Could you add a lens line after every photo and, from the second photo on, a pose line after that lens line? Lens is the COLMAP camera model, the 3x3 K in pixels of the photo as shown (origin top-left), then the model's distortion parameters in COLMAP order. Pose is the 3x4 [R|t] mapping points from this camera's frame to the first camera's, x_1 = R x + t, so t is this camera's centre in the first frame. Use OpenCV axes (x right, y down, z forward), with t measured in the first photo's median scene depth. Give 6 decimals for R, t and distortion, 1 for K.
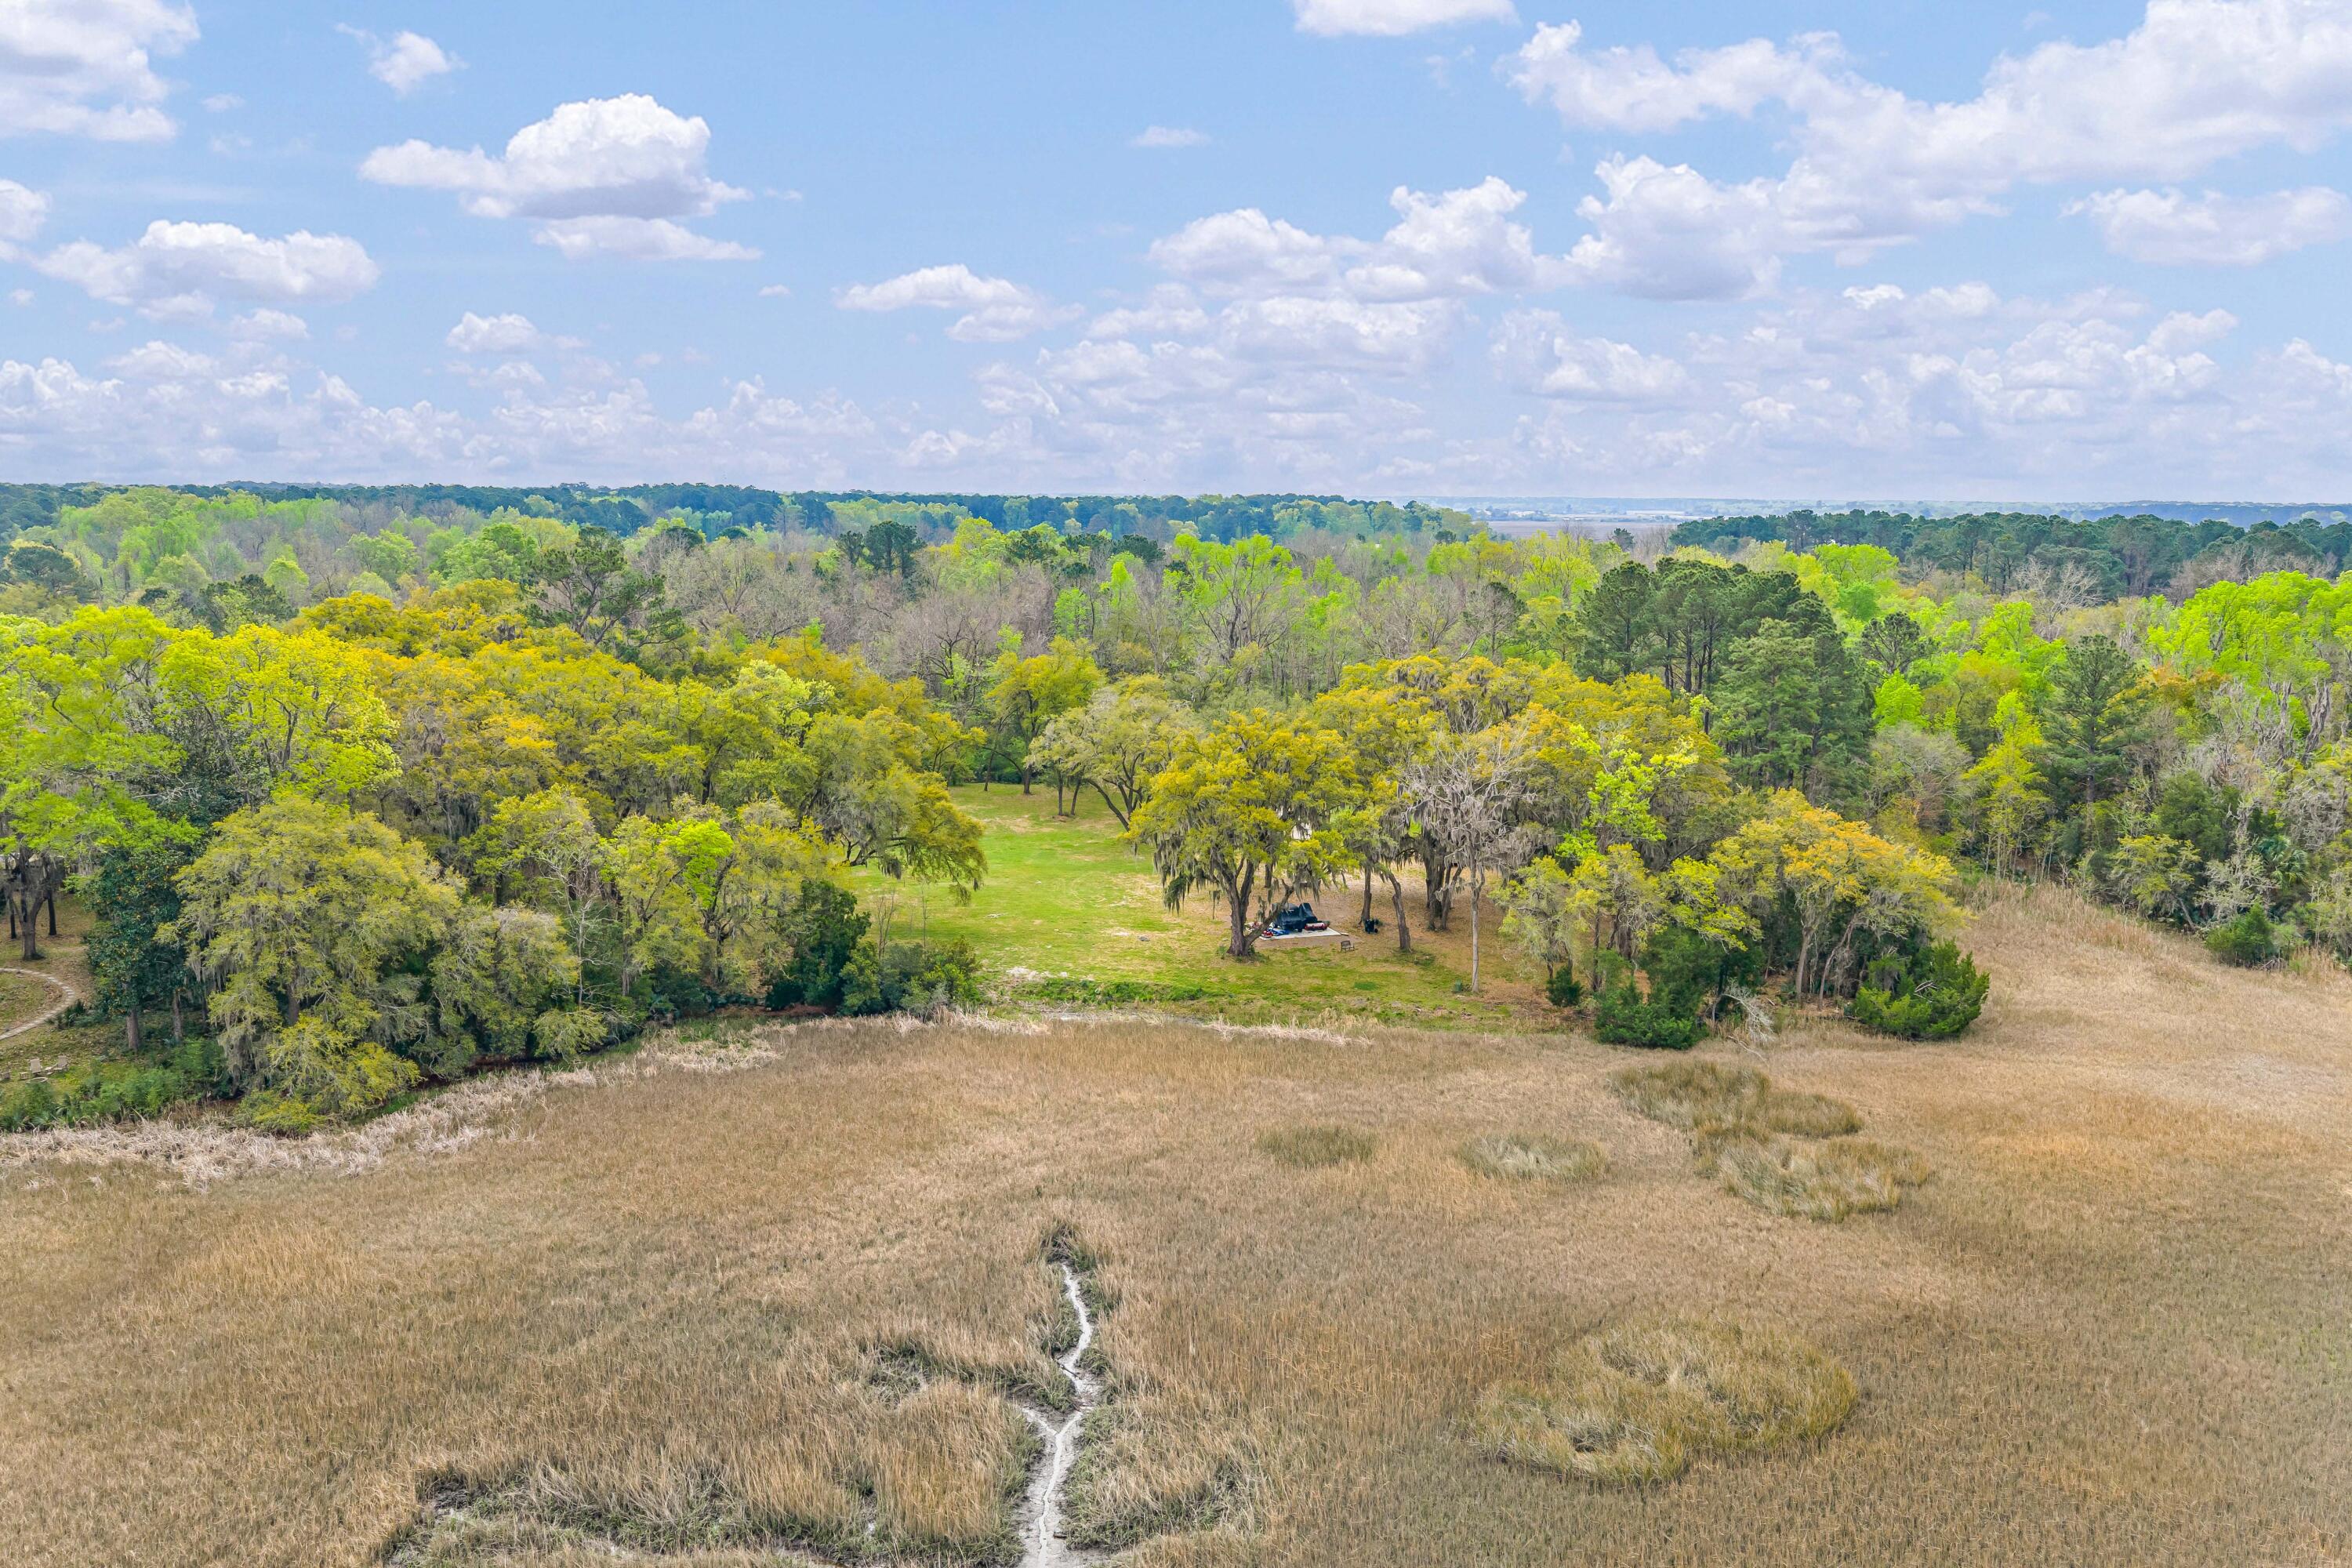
lens RADIAL K [[1957.5, 0, 1172.8], [0, 1957.5, 786.6], [0, 0, 1]] dist [0.008213, -0.017706]
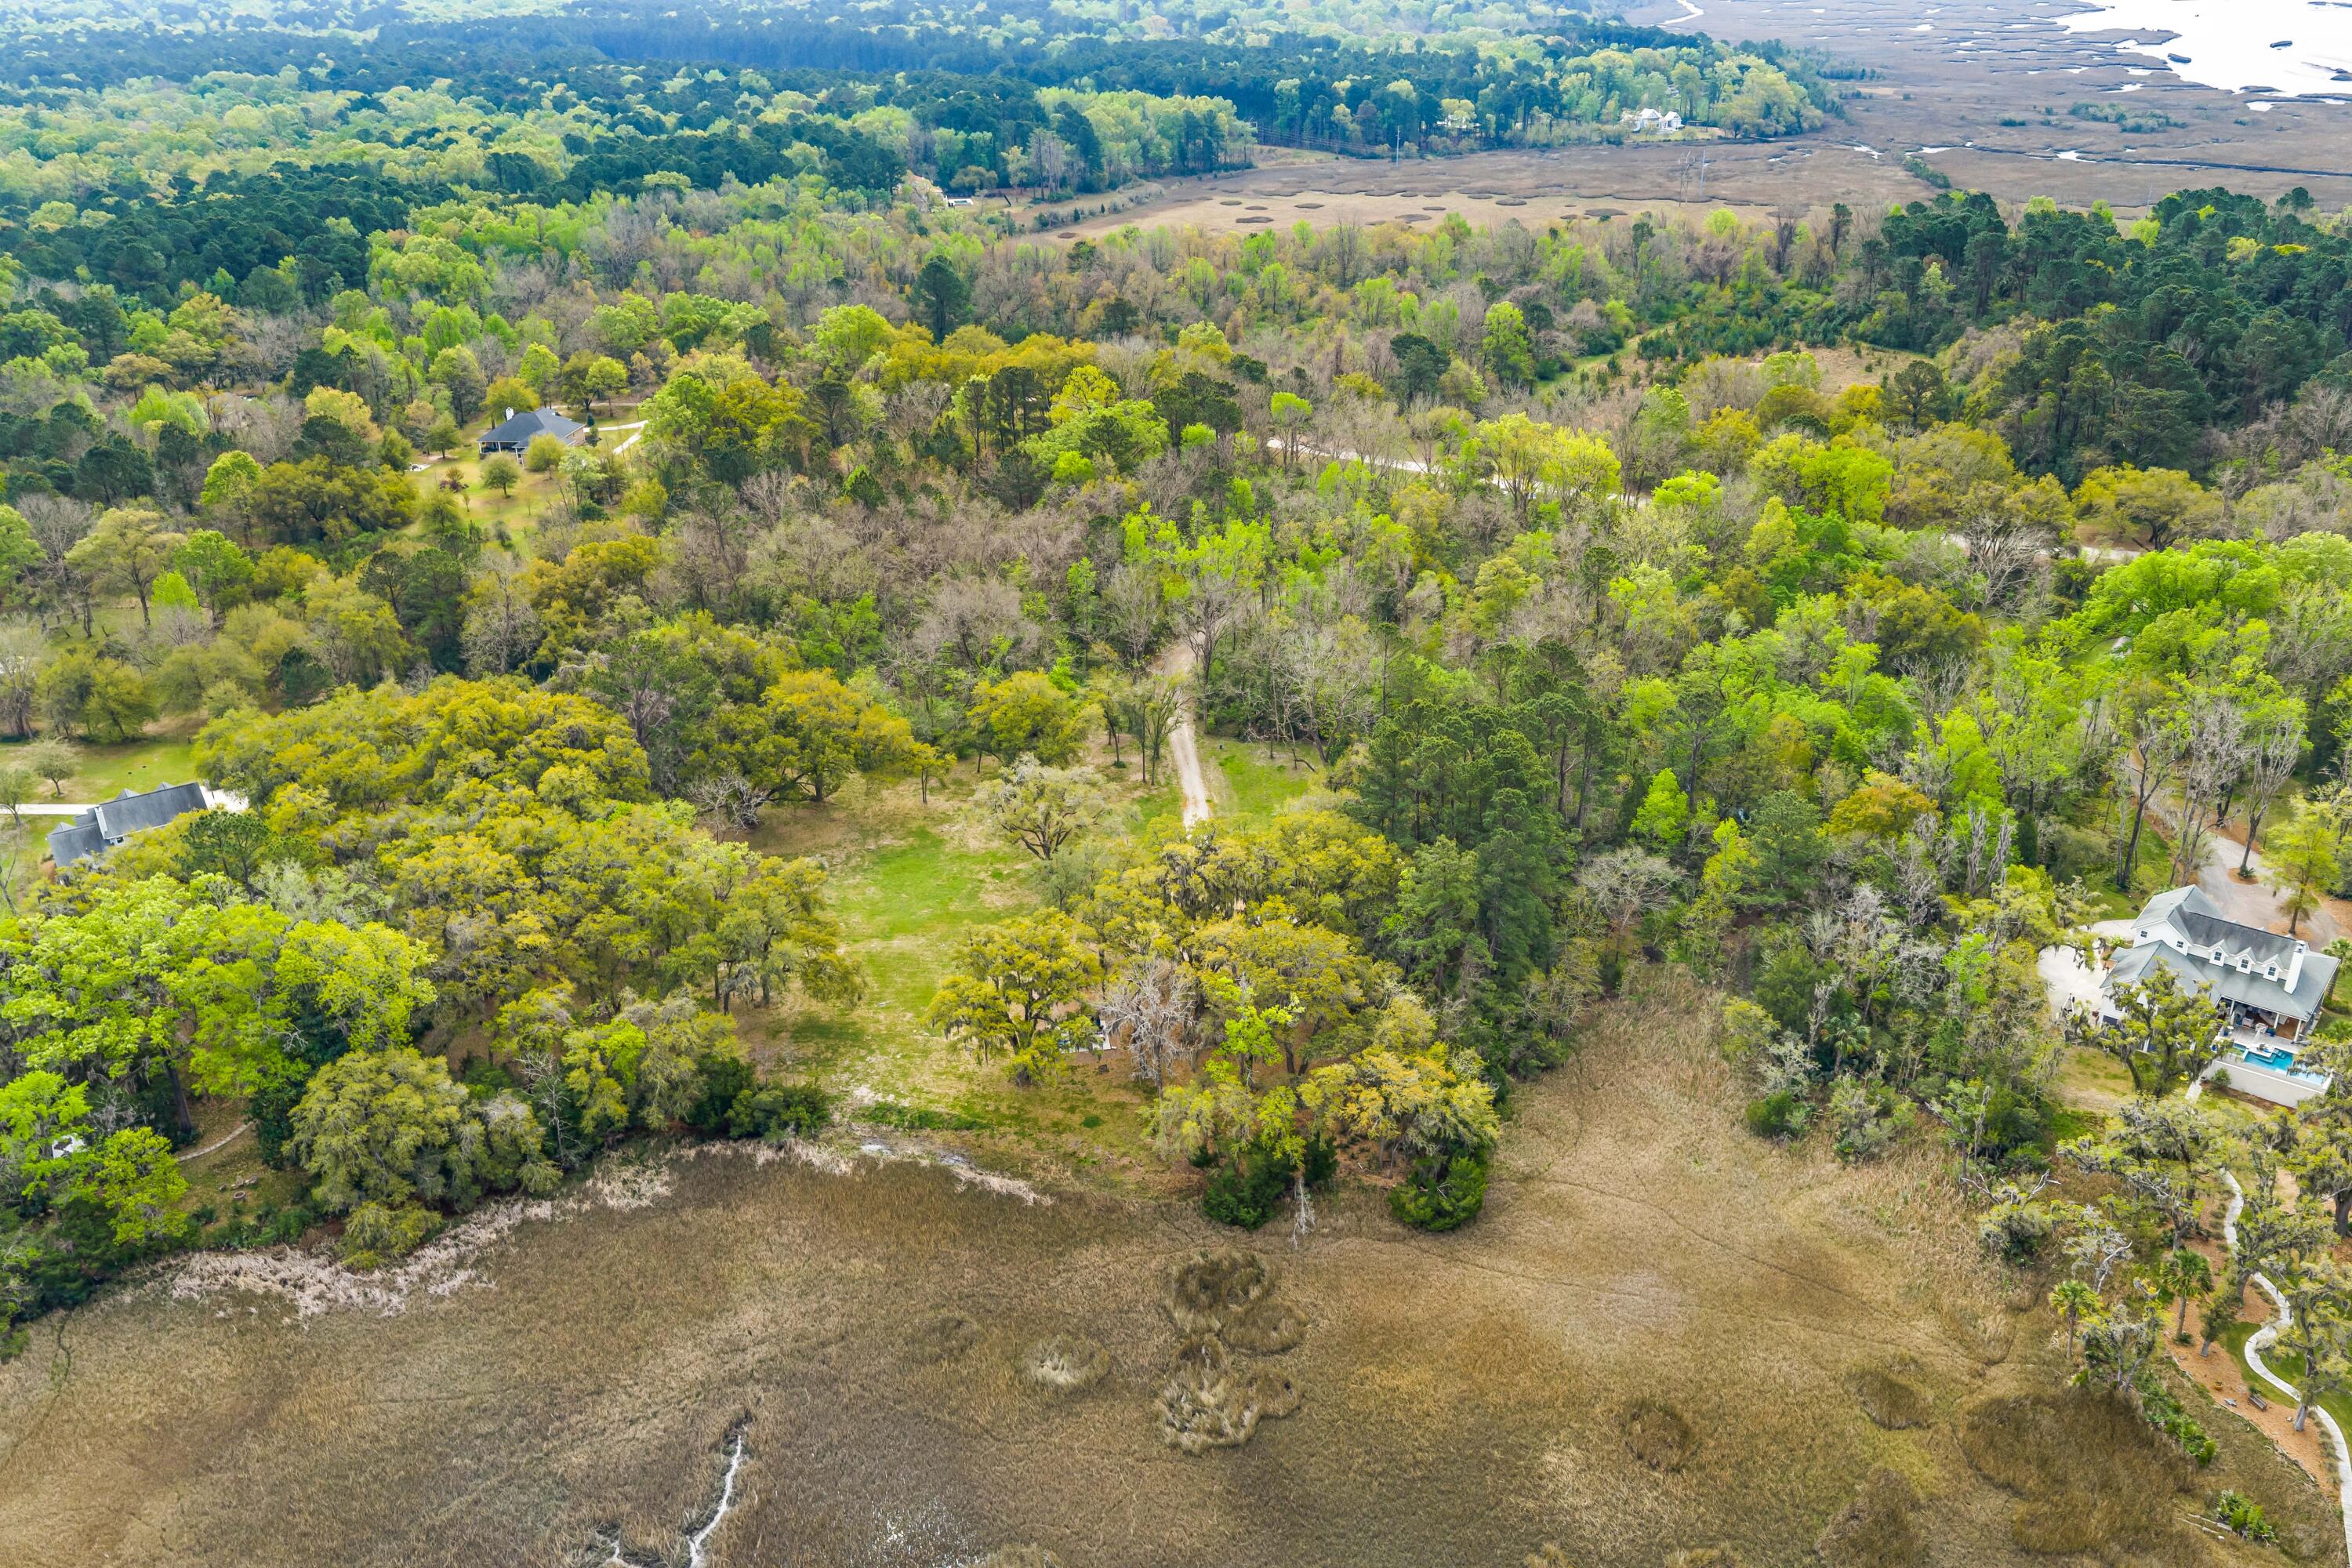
lens RADIAL K [[1957.5, 0, 1189.9], [0, 1957.5, 778.4], [0, 0, 1]] dist [0.008213, -0.017706]
pose [[0.983144, 0.055663, -0.174154, 0.392222], [-0.004898, 0.960206, 0.279249, -0.524598], [0.182768, -0.273689, 0.944293, -0.272265]]
